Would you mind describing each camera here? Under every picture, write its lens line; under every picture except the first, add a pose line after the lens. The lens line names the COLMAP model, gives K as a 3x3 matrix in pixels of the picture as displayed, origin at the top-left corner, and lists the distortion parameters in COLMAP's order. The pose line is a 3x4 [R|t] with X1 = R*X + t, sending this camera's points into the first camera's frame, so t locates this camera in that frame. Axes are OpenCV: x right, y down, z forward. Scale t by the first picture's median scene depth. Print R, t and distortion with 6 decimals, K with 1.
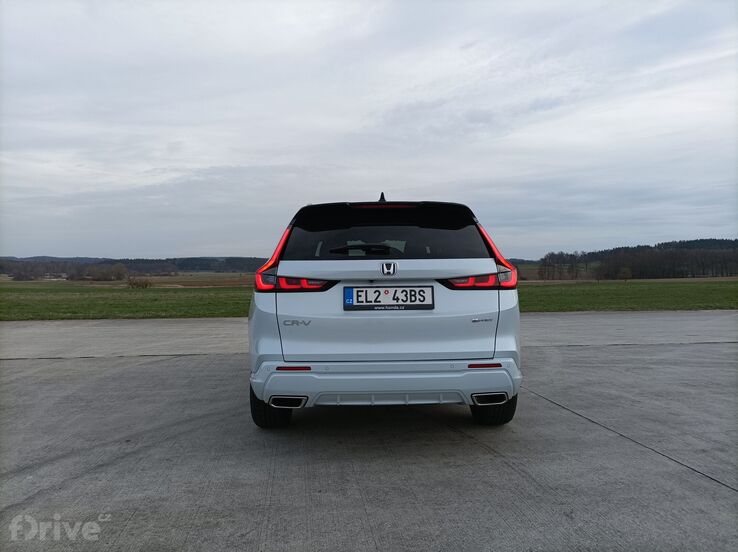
lens RADIAL K [[542.3, 0, 369.0], [0, 542.3, 276.0], [0, 0, 1]] dist [0.023279, -0.007738]
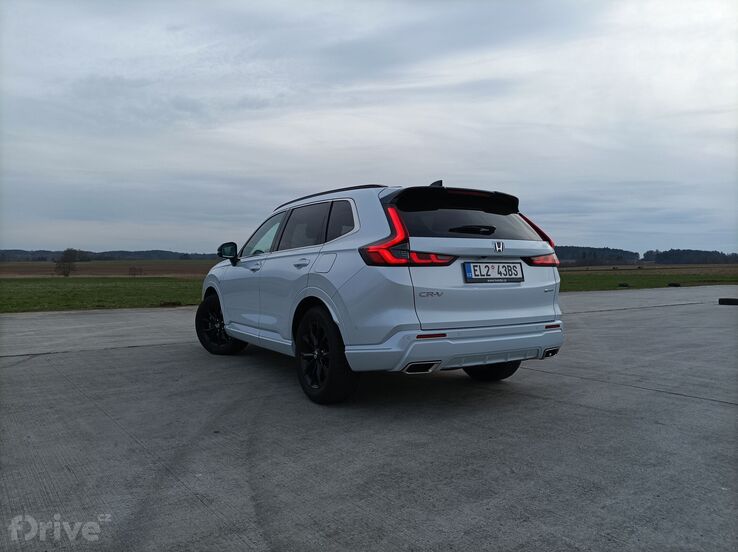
lens RADIAL K [[542.3, 0, 369.0], [0, 542.3, 276.0], [0, 0, 1]] dist [0.023279, -0.007738]
pose [[0.866605, 0.005276, 0.498967, -0.781425], [-0.010188, 0.999923, 0.007122, 0.043182], [-0.498891, -0.011256, 0.866592, 0.120565]]
